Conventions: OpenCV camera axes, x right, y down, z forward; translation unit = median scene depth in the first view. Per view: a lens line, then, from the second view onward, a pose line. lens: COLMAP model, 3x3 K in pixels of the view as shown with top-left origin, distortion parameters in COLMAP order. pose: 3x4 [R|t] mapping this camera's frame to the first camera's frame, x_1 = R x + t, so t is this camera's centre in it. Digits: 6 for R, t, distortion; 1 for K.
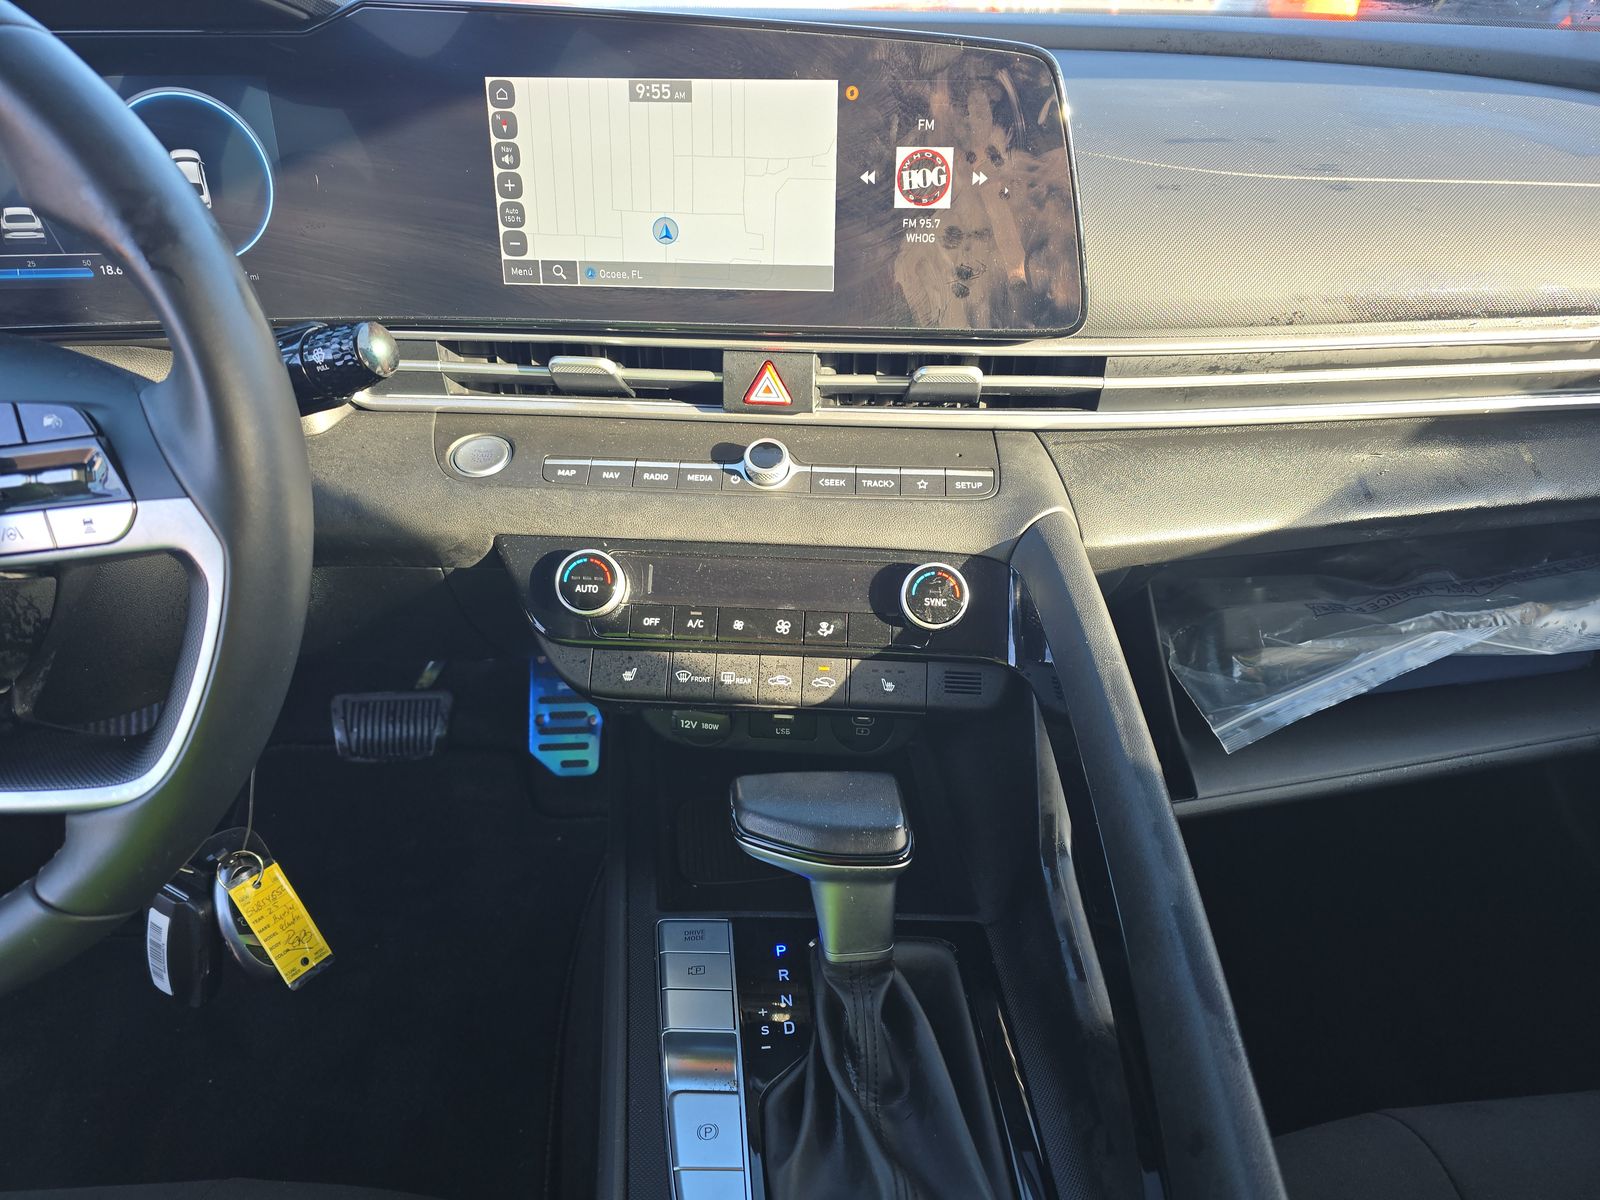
lens RADIAL K [[1064.2, 0, 797.2], [0, 1064.2, 586.5], [0, 0, 1]] dist [0.089507, -0.074144]
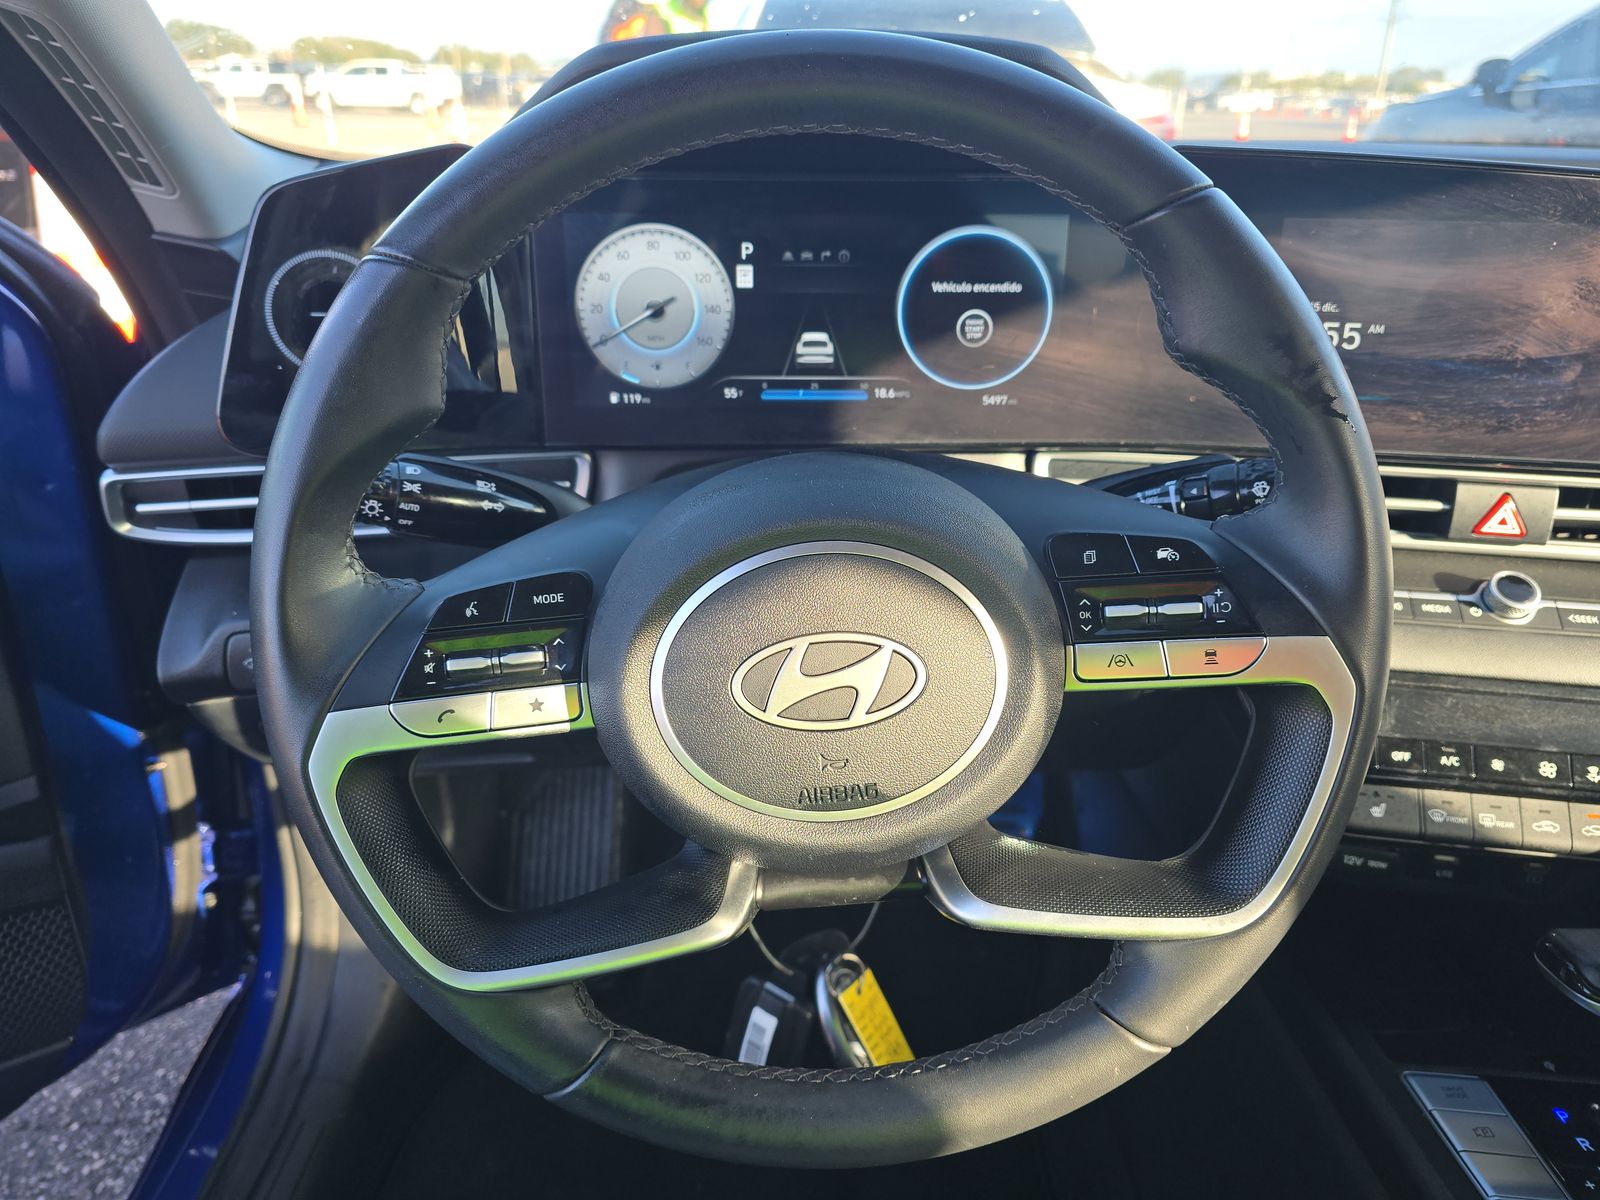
lens RADIAL K [[1064.2, 0, 797.2], [0, 1064.2, 586.5], [0, 0, 1]] dist [0.089507, -0.074144]
pose [[0.997720, 0.042166, -0.052698, -0.637206], [-0.046423, 0.995520, -0.082367, -0.013361], [0.048989, 0.084625, 0.995208, -0.019786]]
